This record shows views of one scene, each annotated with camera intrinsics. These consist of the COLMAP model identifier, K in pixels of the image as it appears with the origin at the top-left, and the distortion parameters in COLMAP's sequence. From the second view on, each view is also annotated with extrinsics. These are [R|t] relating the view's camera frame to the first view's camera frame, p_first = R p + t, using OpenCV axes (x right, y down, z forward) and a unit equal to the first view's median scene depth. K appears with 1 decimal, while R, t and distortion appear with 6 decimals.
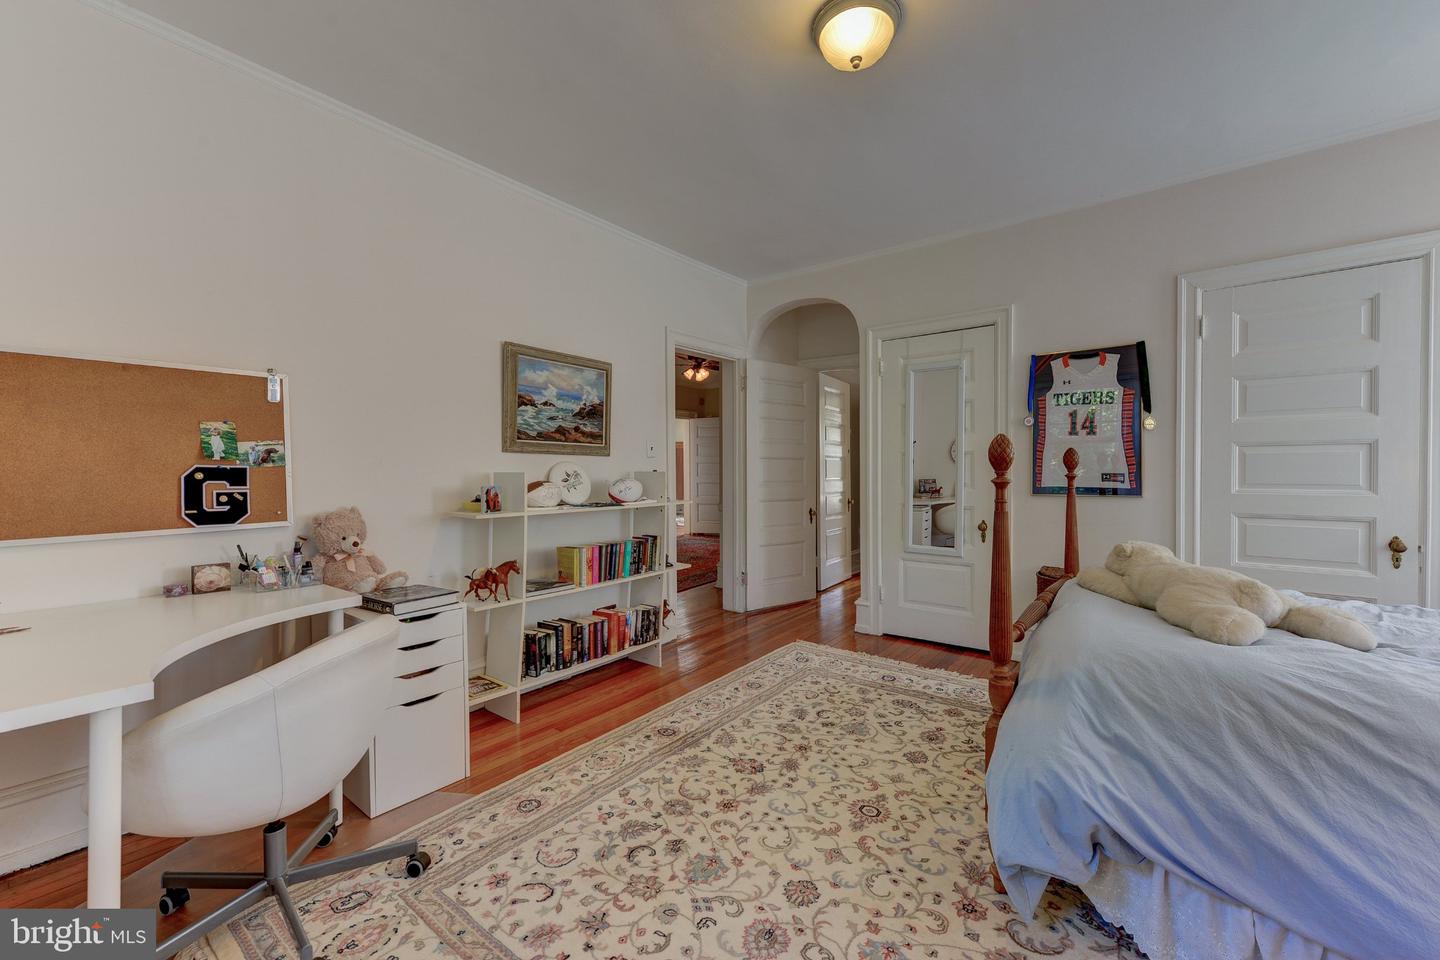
lens RADIAL K [[586.2, 0, 731.5], [0, 586.2, 476.6], [0, 0, 1]] dist [0.007456, -0.001618]
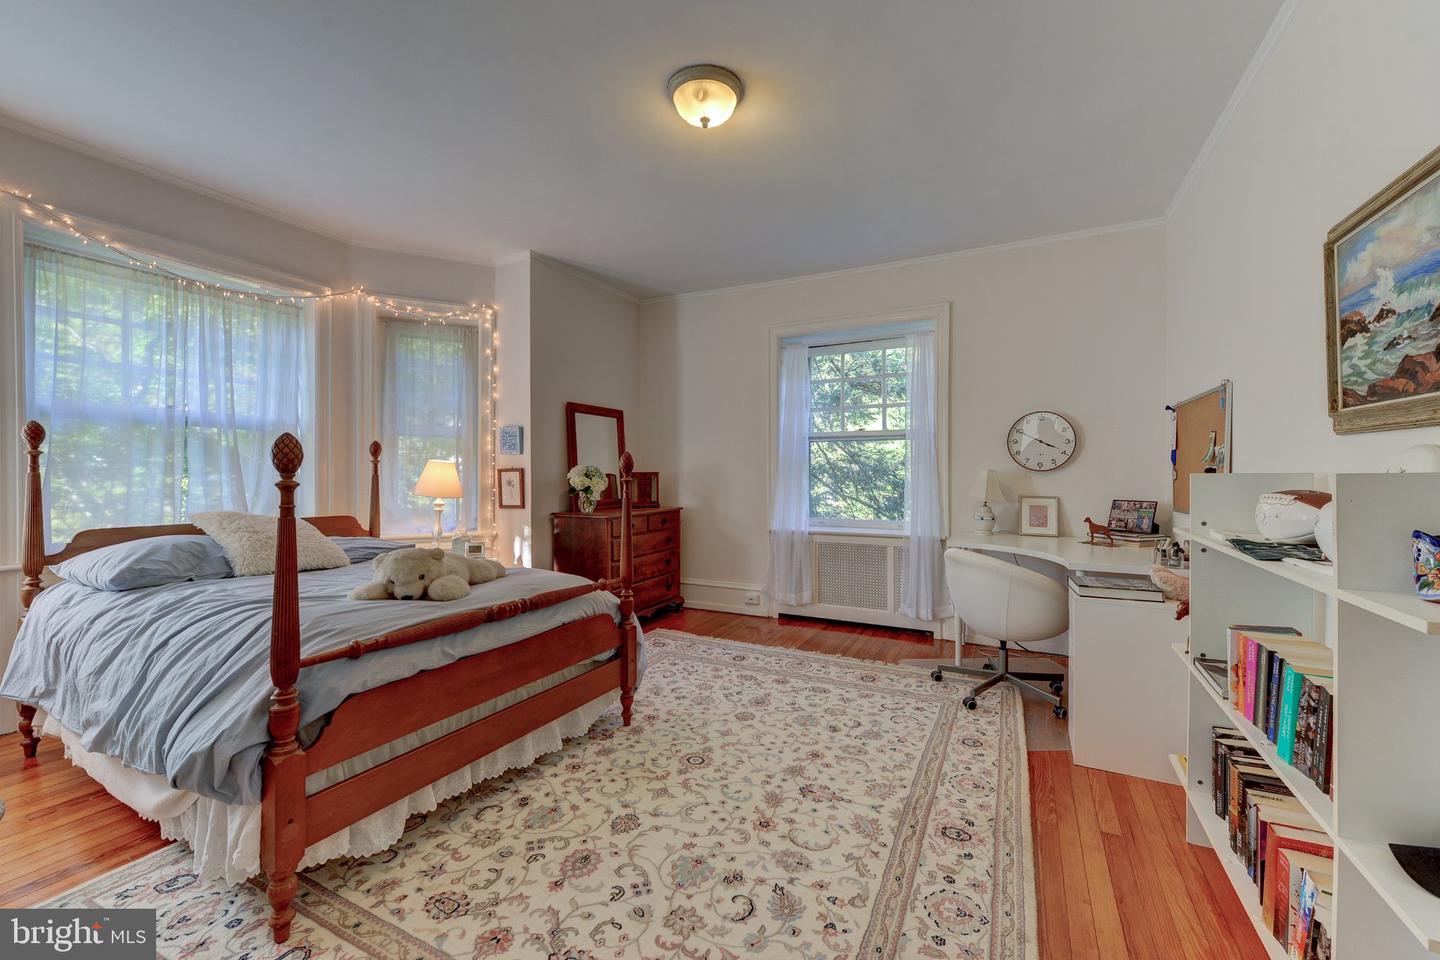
lens RADIAL K [[586.2, 0, 718.1], [0, 586.2, 475.5], [0, 0, 1]] dist [0.007456, -0.001618]
pose [[-0.988121, -0.001379, -0.153671, 0.312562], [-0.004222, 0.999826, 0.018180, -0.015745], [0.153619, 0.018613, -0.987955, 1.809091]]
